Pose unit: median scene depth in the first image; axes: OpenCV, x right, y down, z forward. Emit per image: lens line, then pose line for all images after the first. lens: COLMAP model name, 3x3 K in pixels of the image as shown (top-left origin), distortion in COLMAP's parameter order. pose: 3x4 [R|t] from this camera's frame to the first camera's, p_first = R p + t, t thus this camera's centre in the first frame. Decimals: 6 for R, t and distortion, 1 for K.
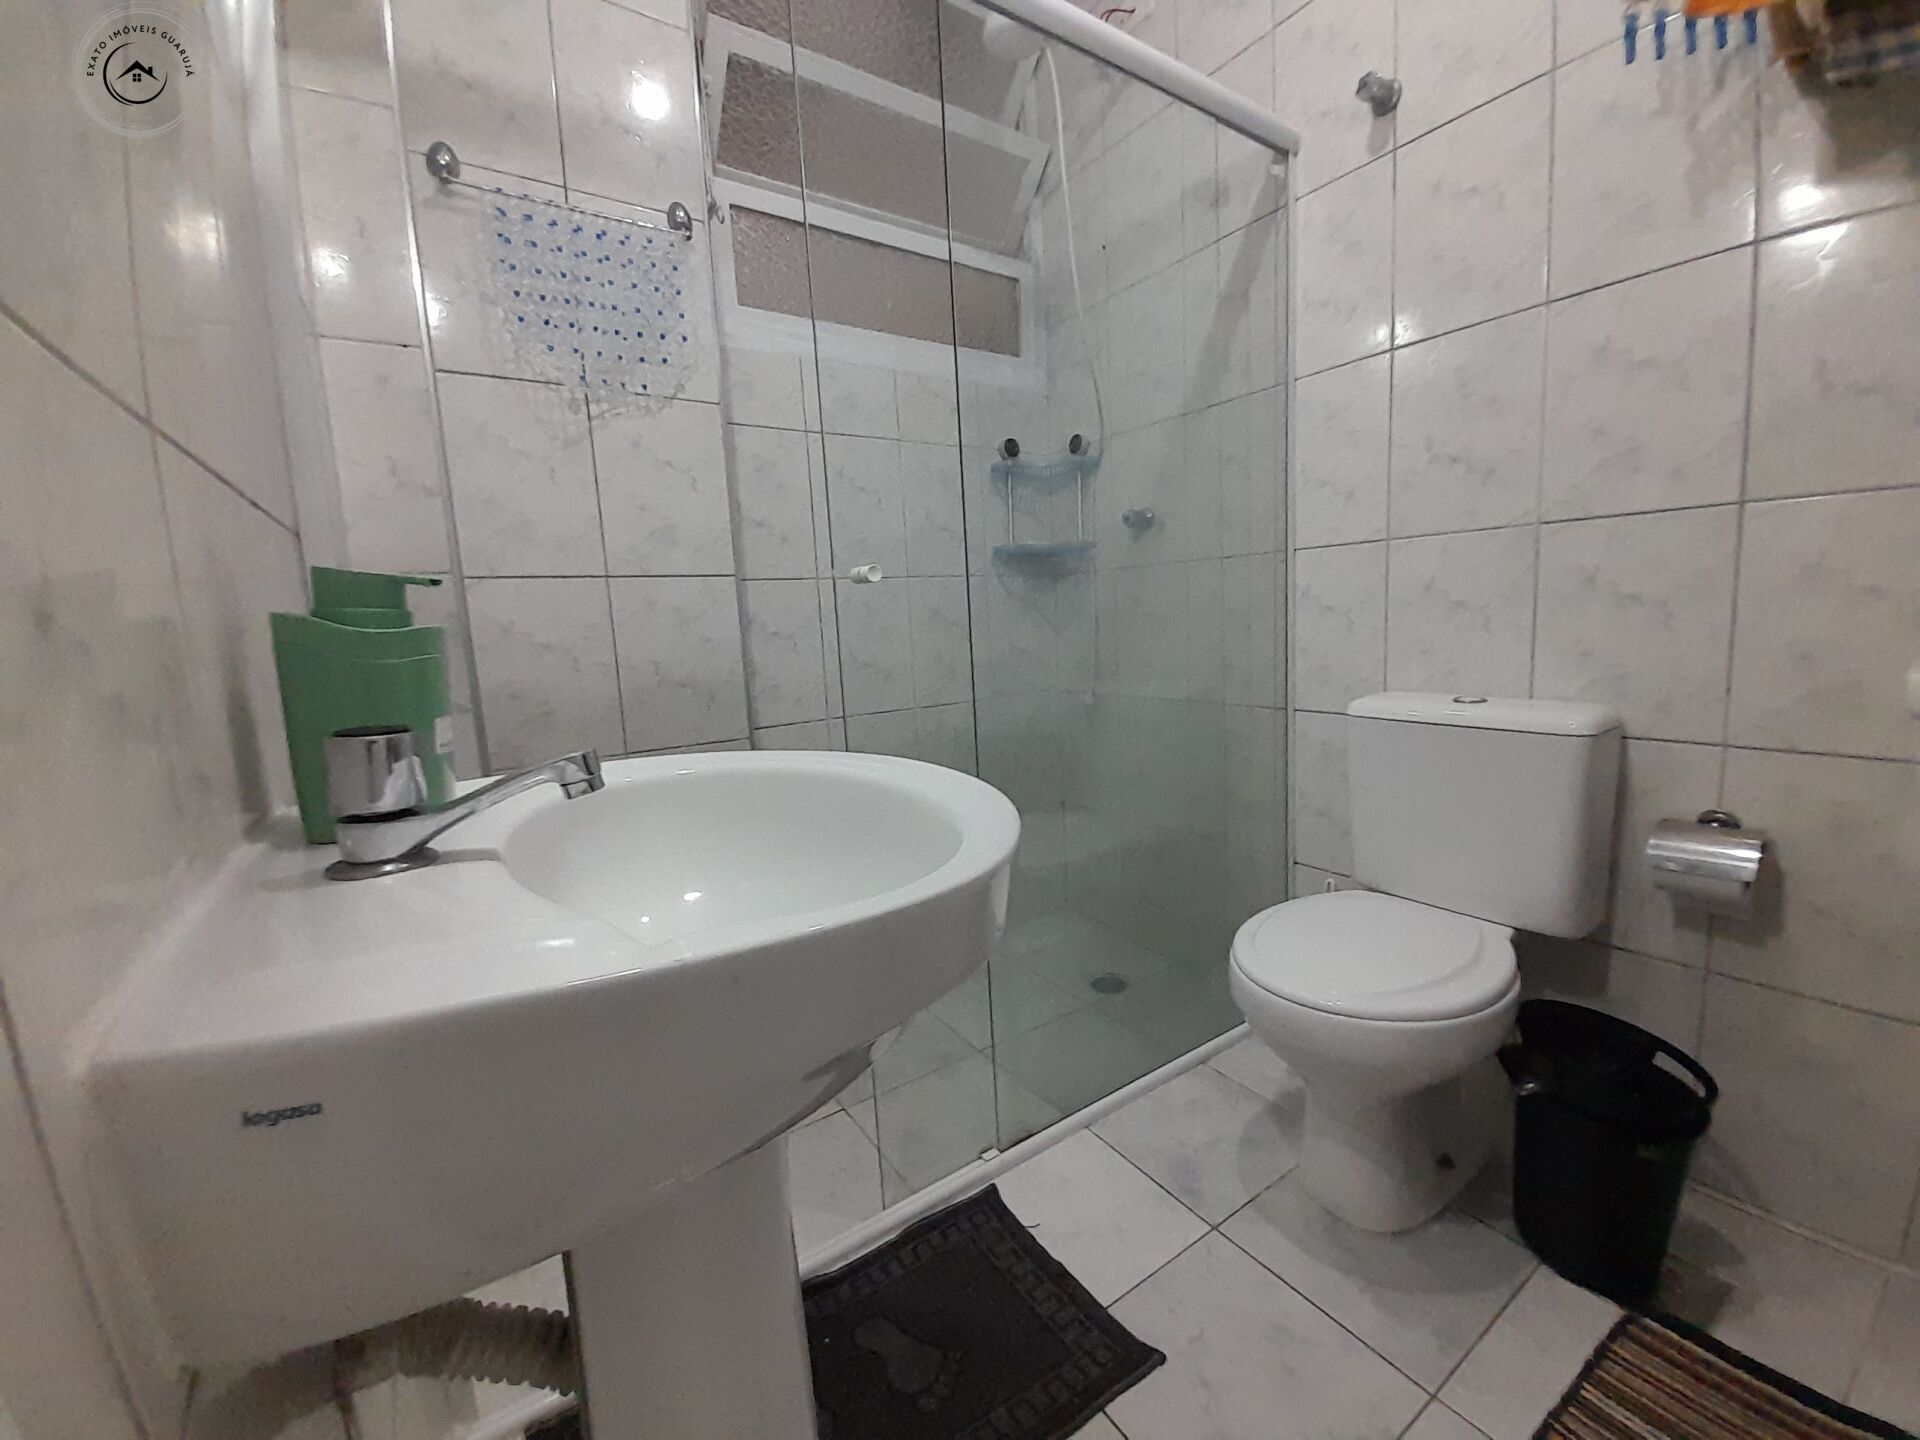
lens RADIAL K [[761.6, 0, 991.5], [0, 761.6, 712.1], [0, 0, 1]] dist [0.011546, -0.014827]
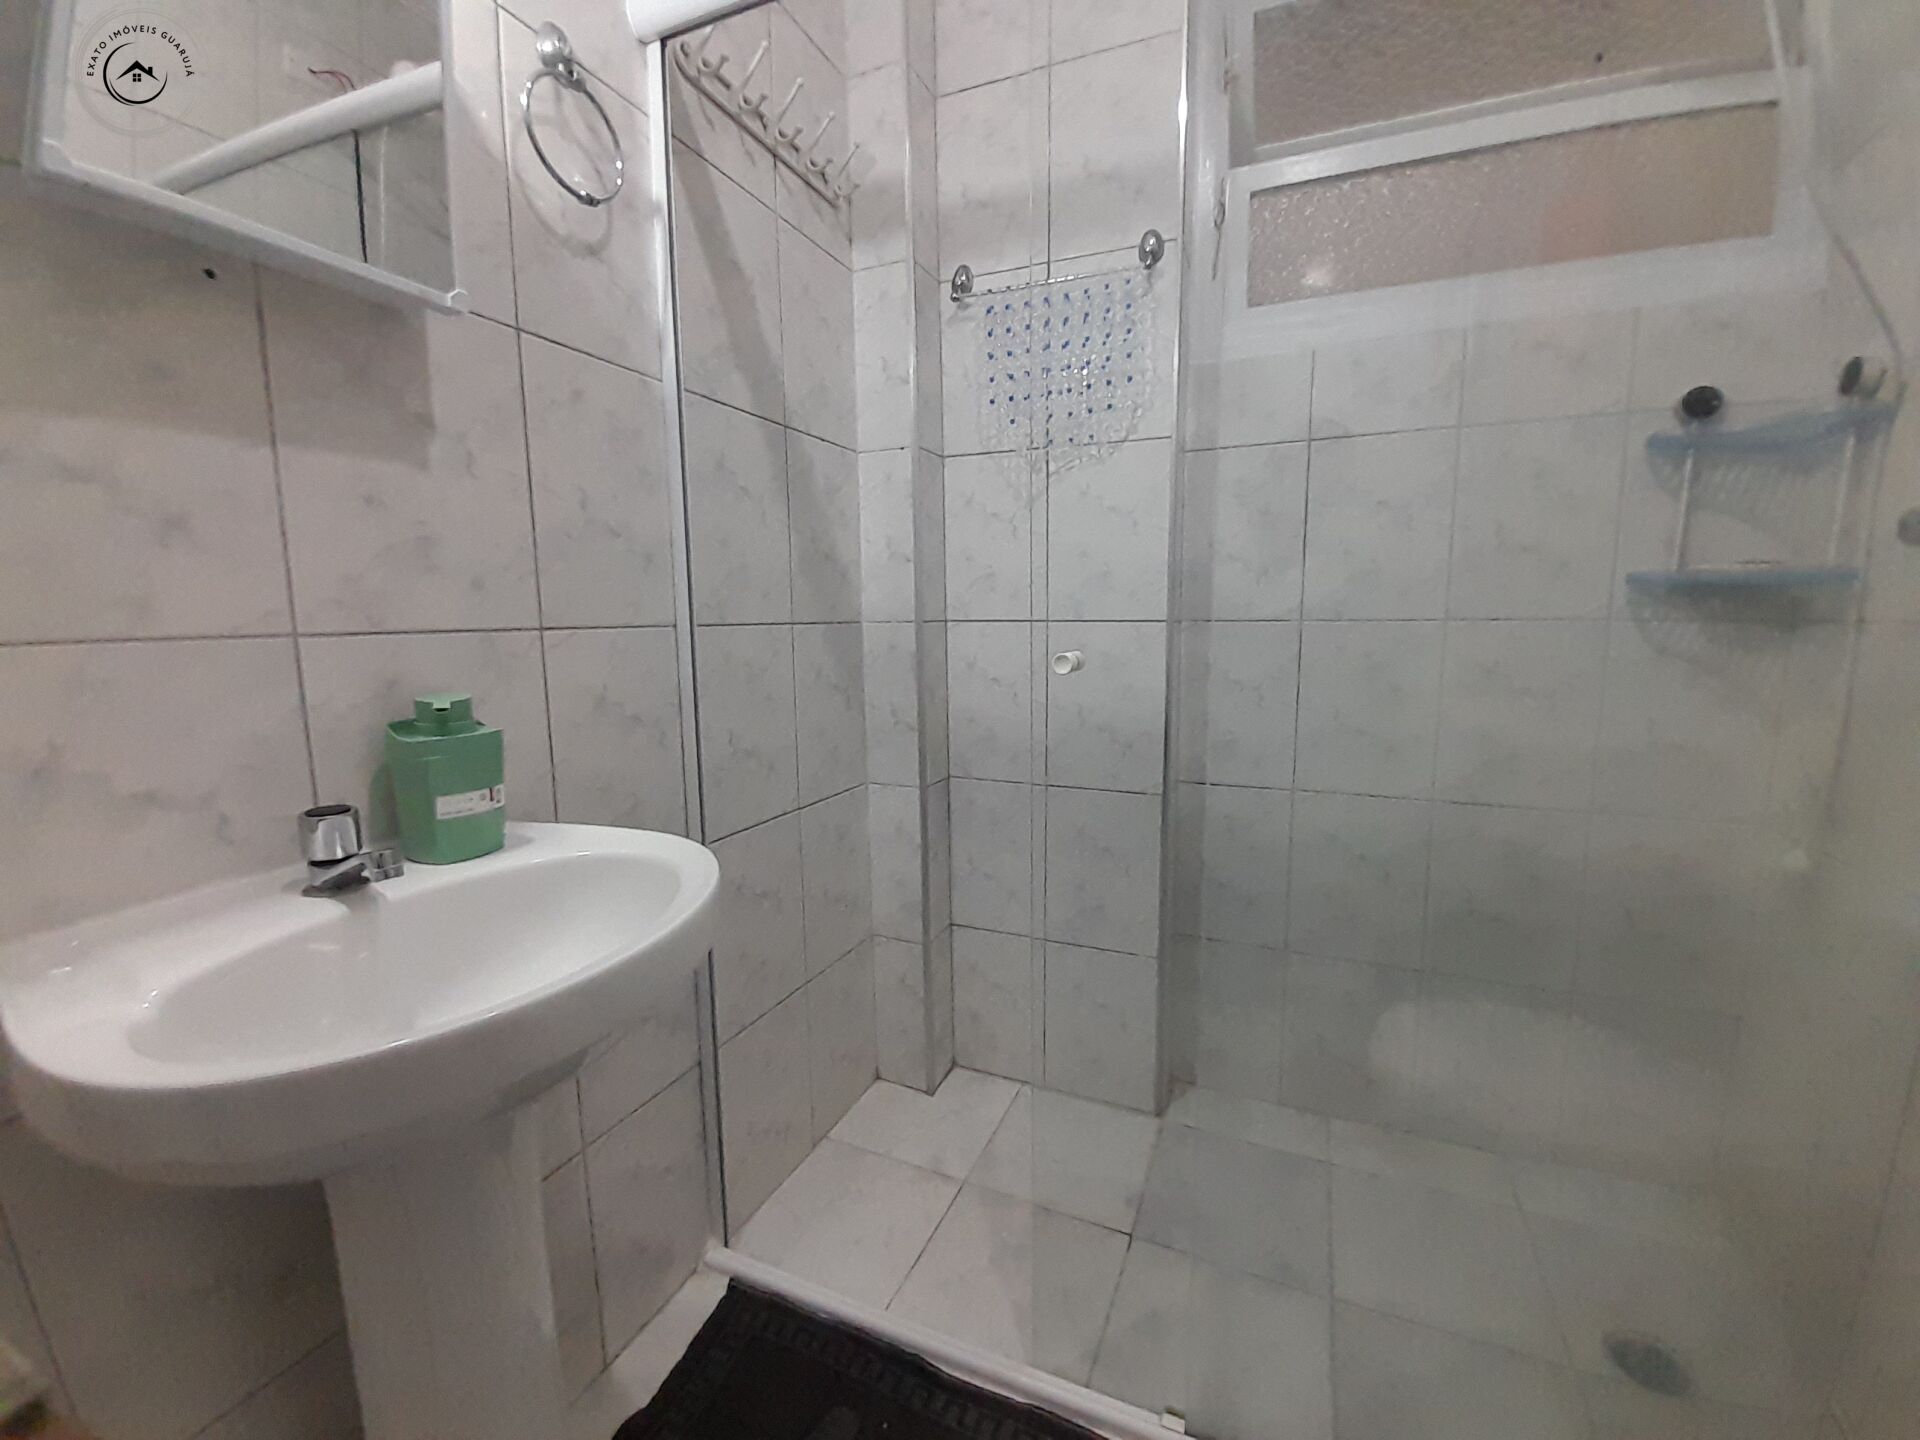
lens RADIAL K [[761.6, 0, 991.5], [0, 761.6, 712.1], [0, 0, 1]] dist [0.011546, -0.014827]
pose [[0.531264, 0.153171, -0.833245, 0.402520], [-0.129242, 0.986662, 0.098971, -0.159961], [0.837290, 0.055111, 0.543974, 0.385124]]
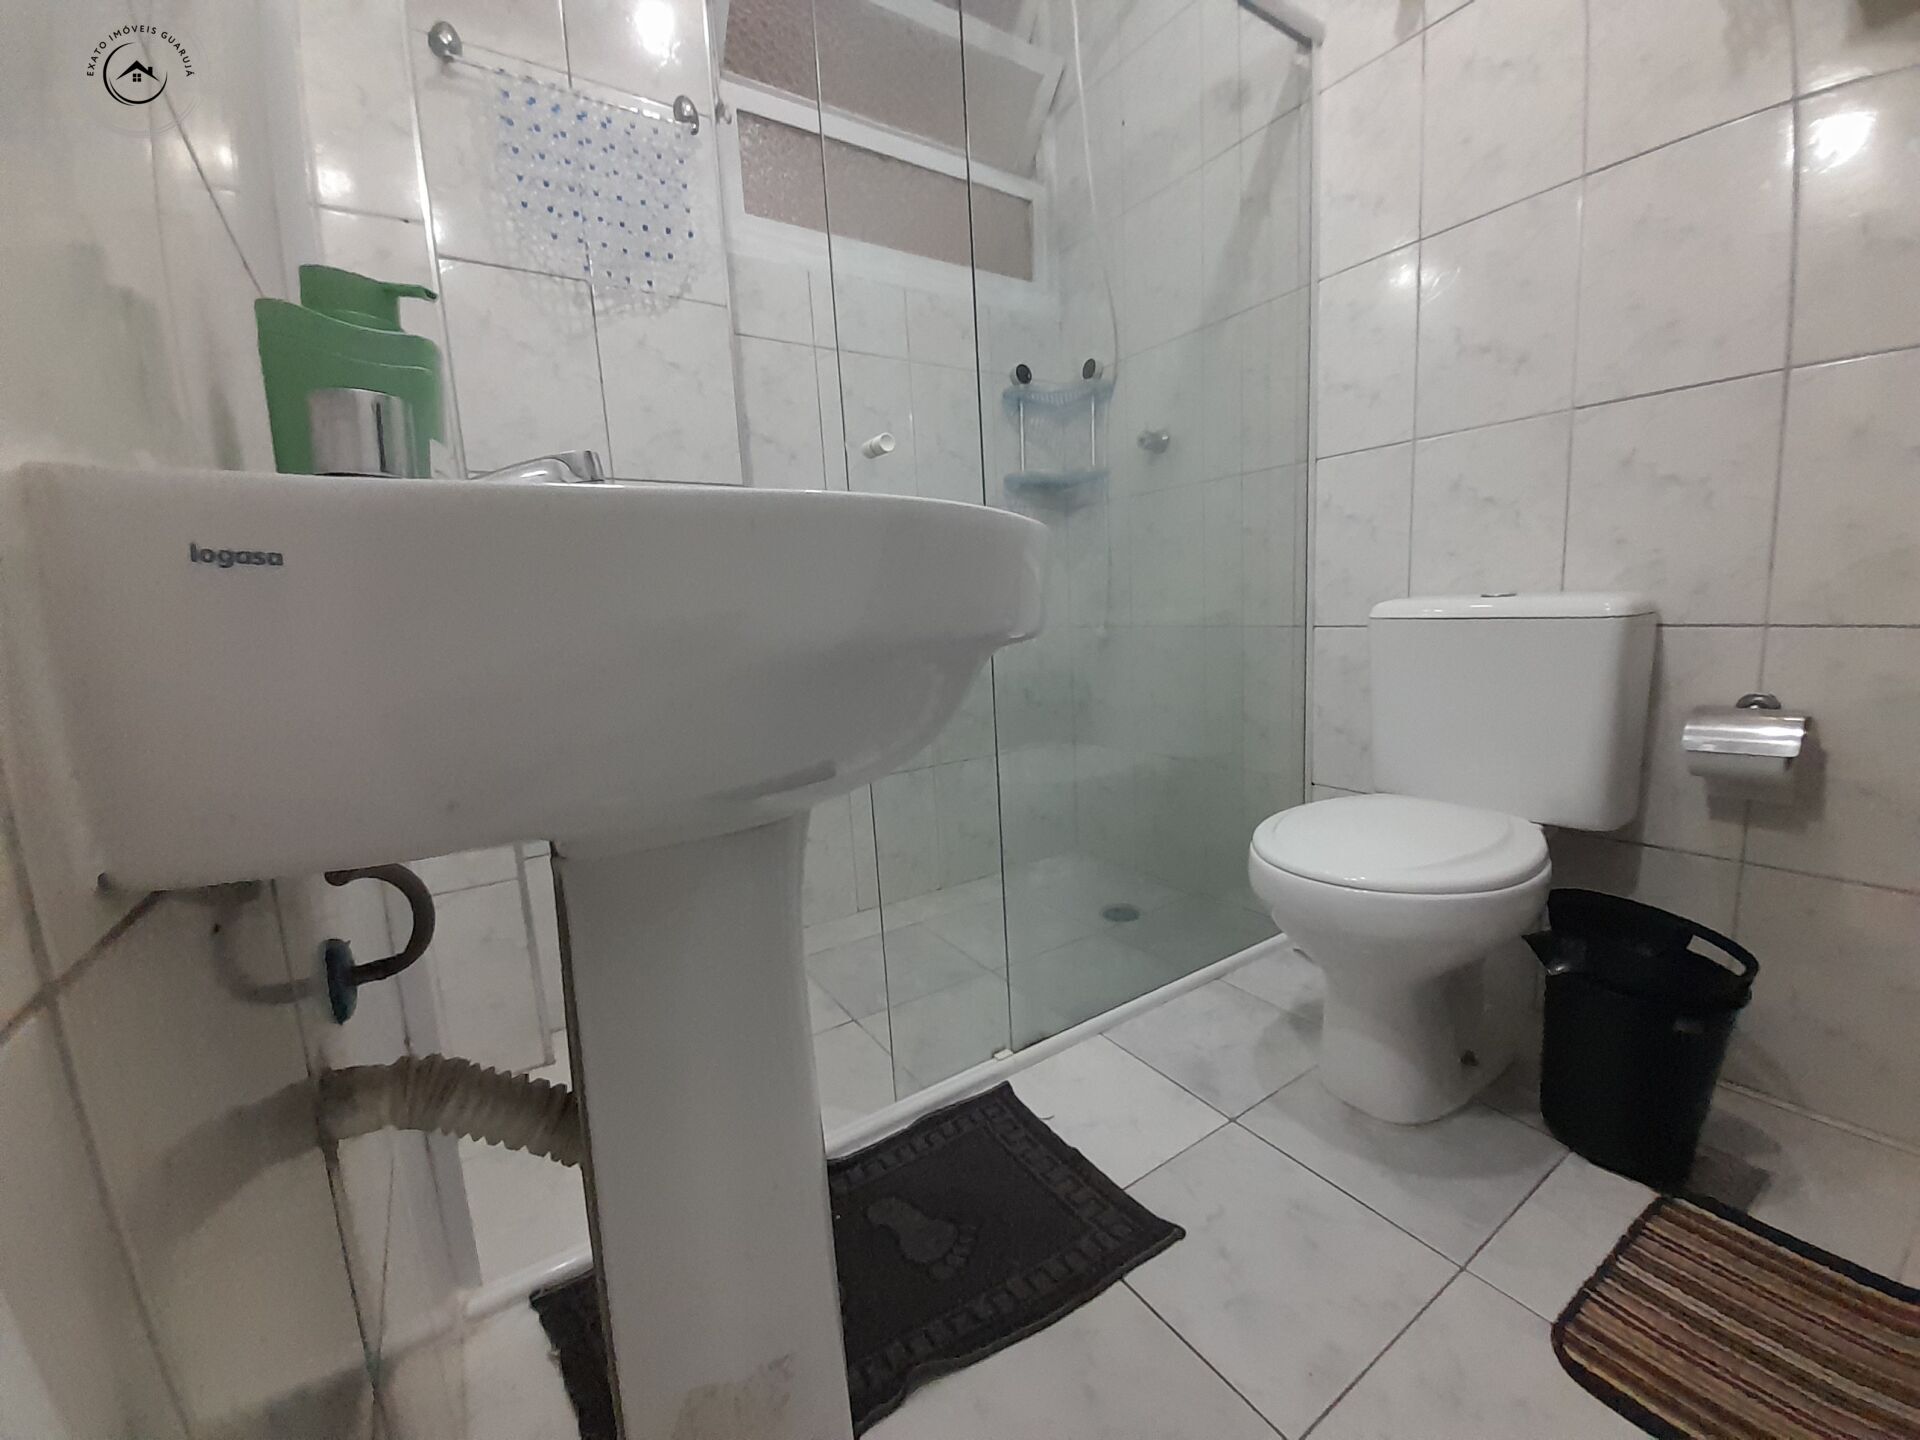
lens RADIAL K [[761.6, 0, 991.5], [0, 761.6, 712.1], [0, 0, 1]] dist [0.011546, -0.014827]
pose [[0.999959, 0.002764, -0.008644, -0.008797], [-0.002614, 0.999846, 0.017327, 0.112040], [0.008691, -0.017303, 0.999813, 0.020205]]
